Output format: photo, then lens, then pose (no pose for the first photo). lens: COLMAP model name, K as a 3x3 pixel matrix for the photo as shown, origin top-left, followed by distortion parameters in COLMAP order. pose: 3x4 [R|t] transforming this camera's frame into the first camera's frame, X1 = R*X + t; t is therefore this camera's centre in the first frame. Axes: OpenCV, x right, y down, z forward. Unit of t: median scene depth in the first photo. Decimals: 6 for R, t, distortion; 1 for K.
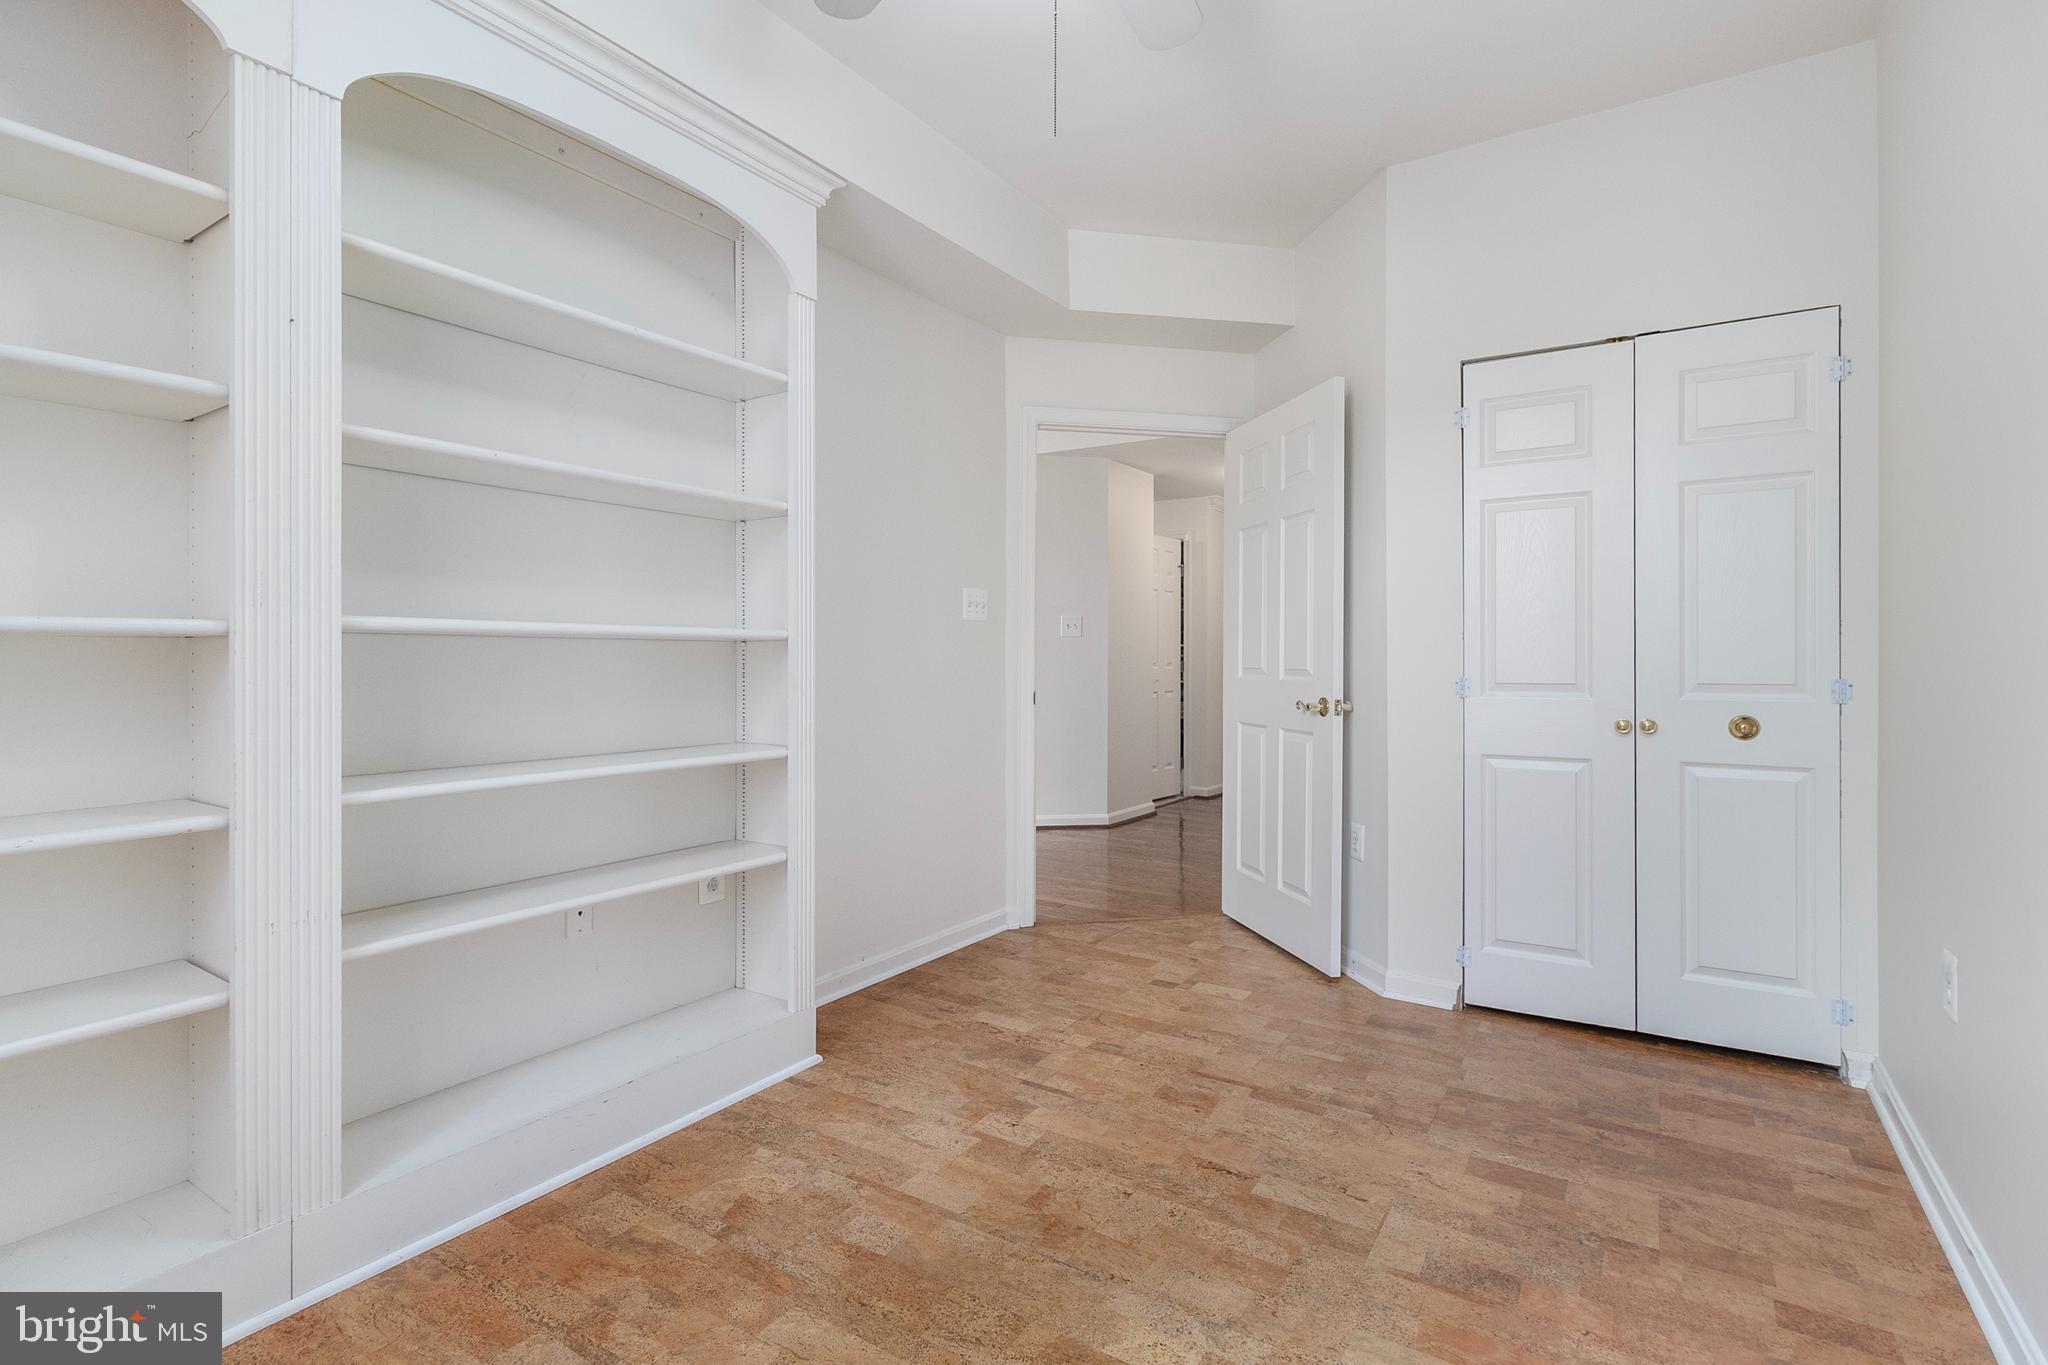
lens RADIAL K [[967.4, 0, 1016.7], [0, 967.4, 659.6], [0, 0, 1]] dist [-0.000212, -0.000114]
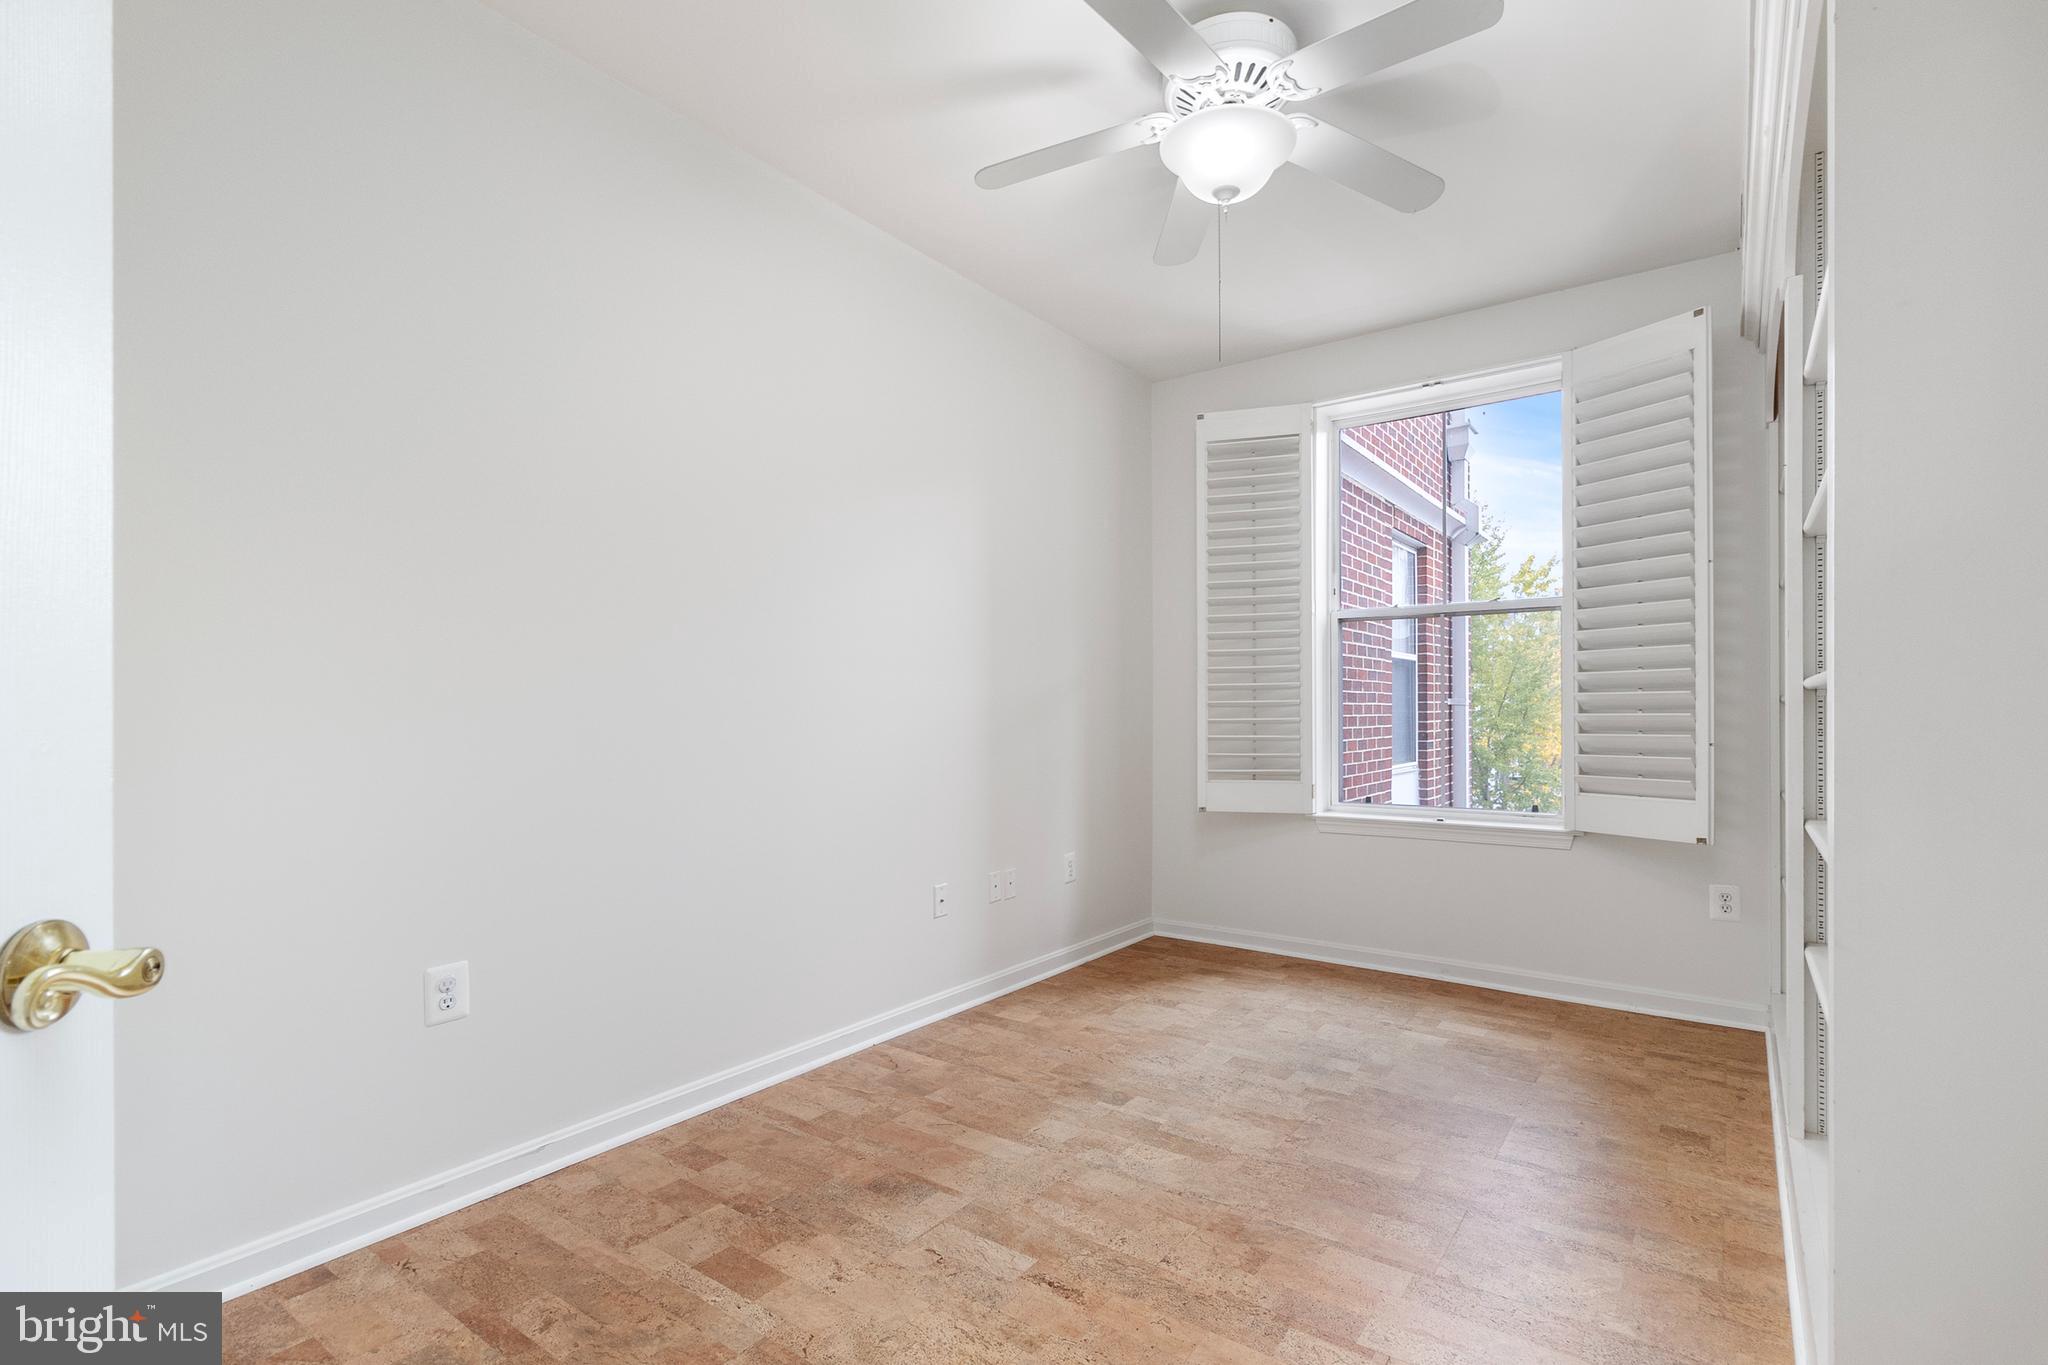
lens RADIAL K [[965.6, 0, 1031.3], [0, 965.6, 717.2], [0, 0, 1]] dist [0.001491, 0.000171]
pose [[-0.998980, -0.002428, 0.045095, 0.208841], [-0.002060, 0.999964, 0.008194, -0.001361], [-0.045113, 0.008093, -0.998949, 1.988428]]
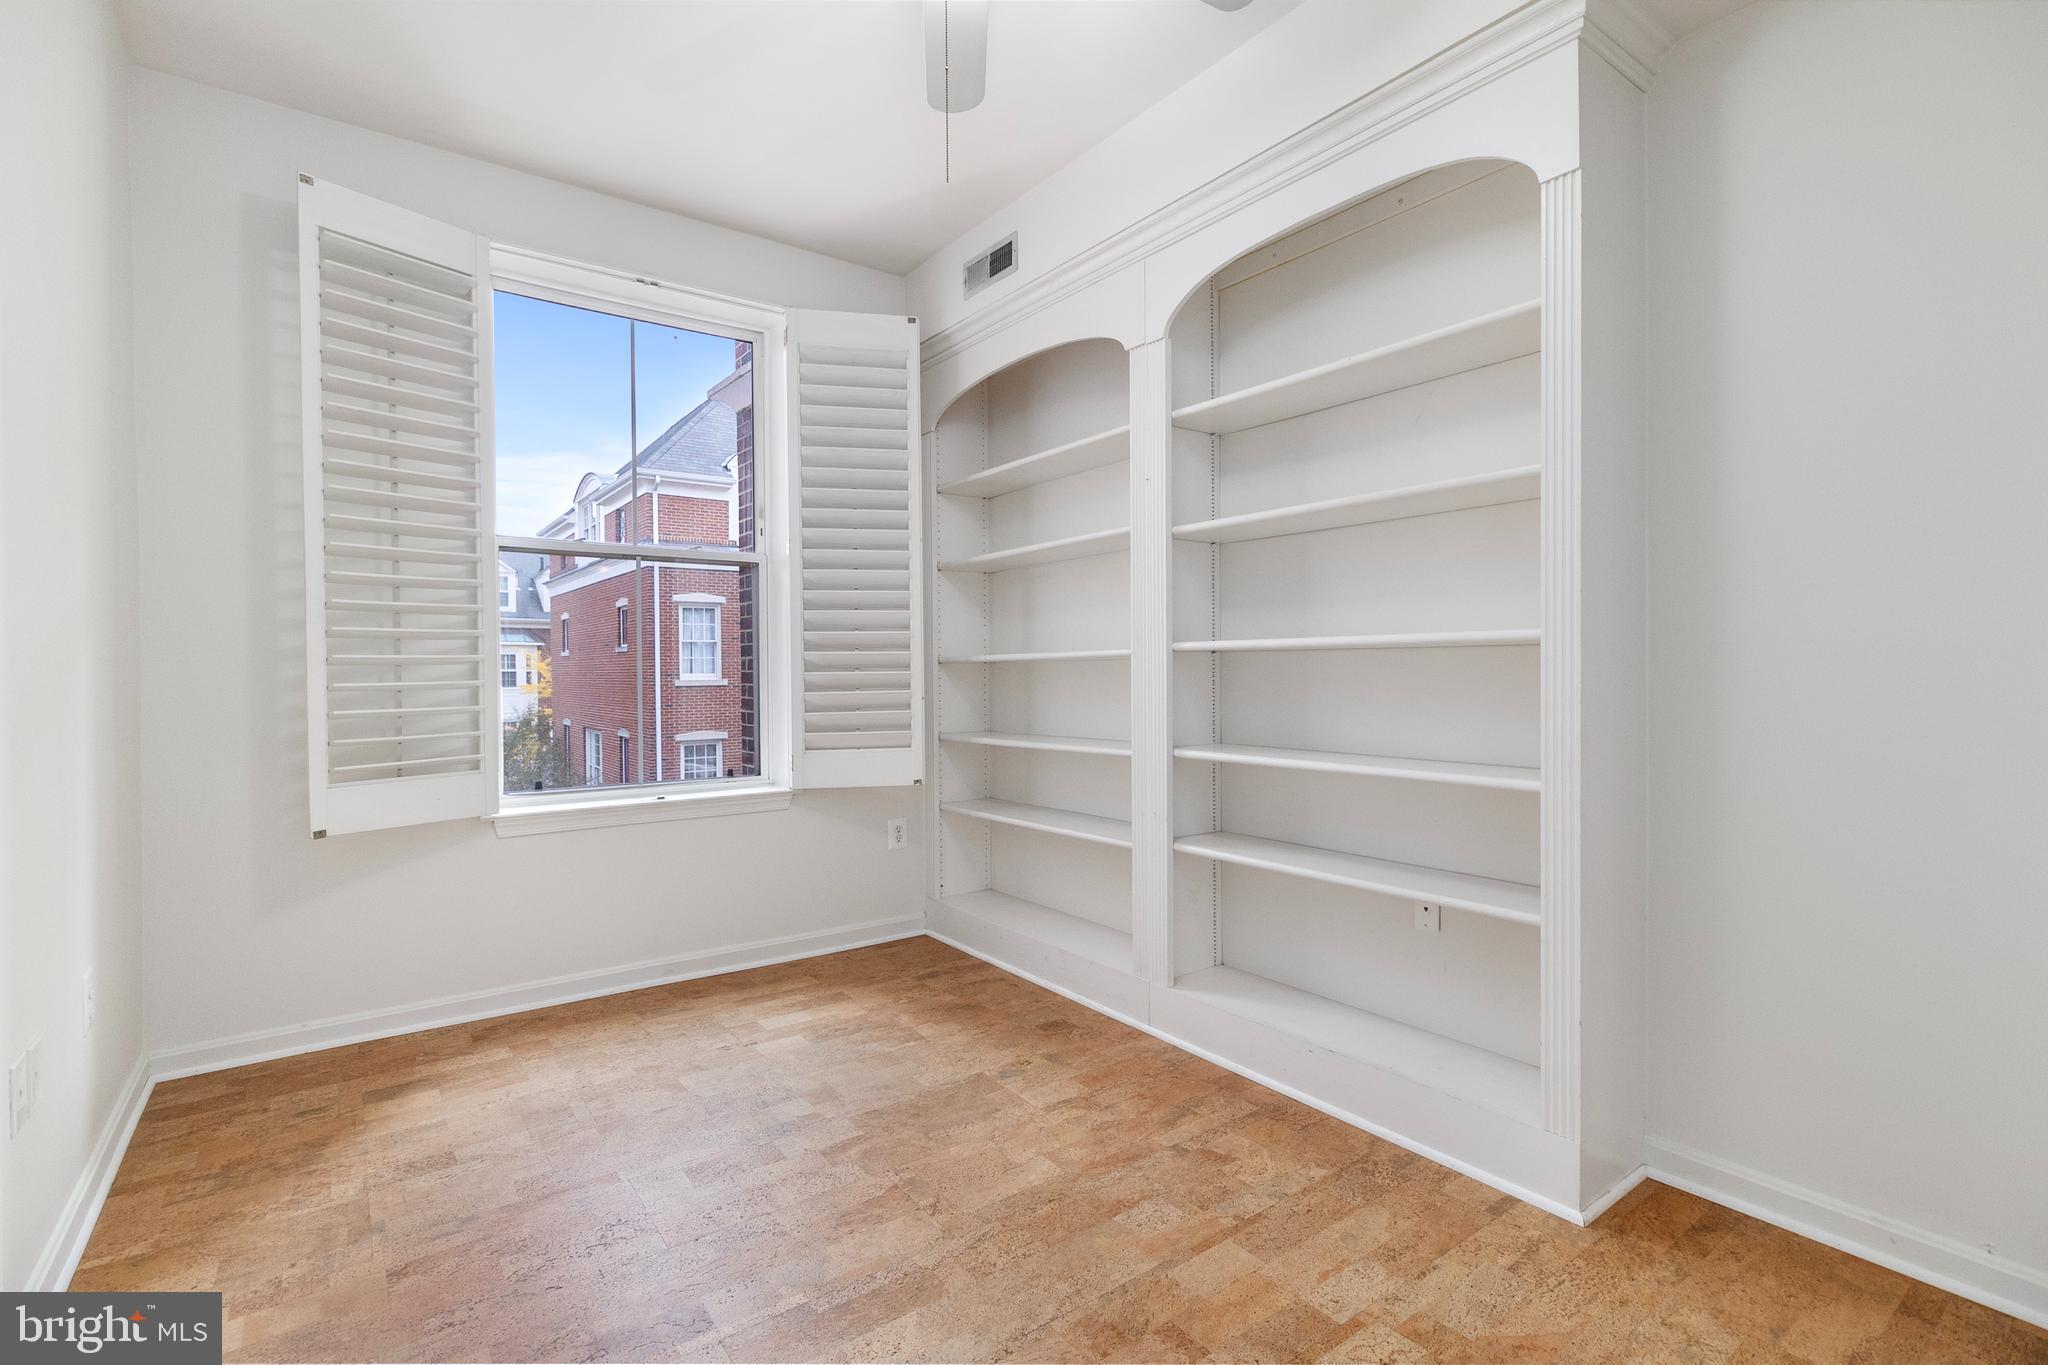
lens RADIAL K [[957.6, 0, 1048.4], [0, 957.6, 679.2], [0, 0, 1]] dist [0.002643, 0.000506]
pose [[-0.334981, 0.009819, -0.942174, 0.812817], [0.002041, 0.999951, 0.009696, 0.001535], [0.942223, 0.001325, -0.334985, 1.174763]]
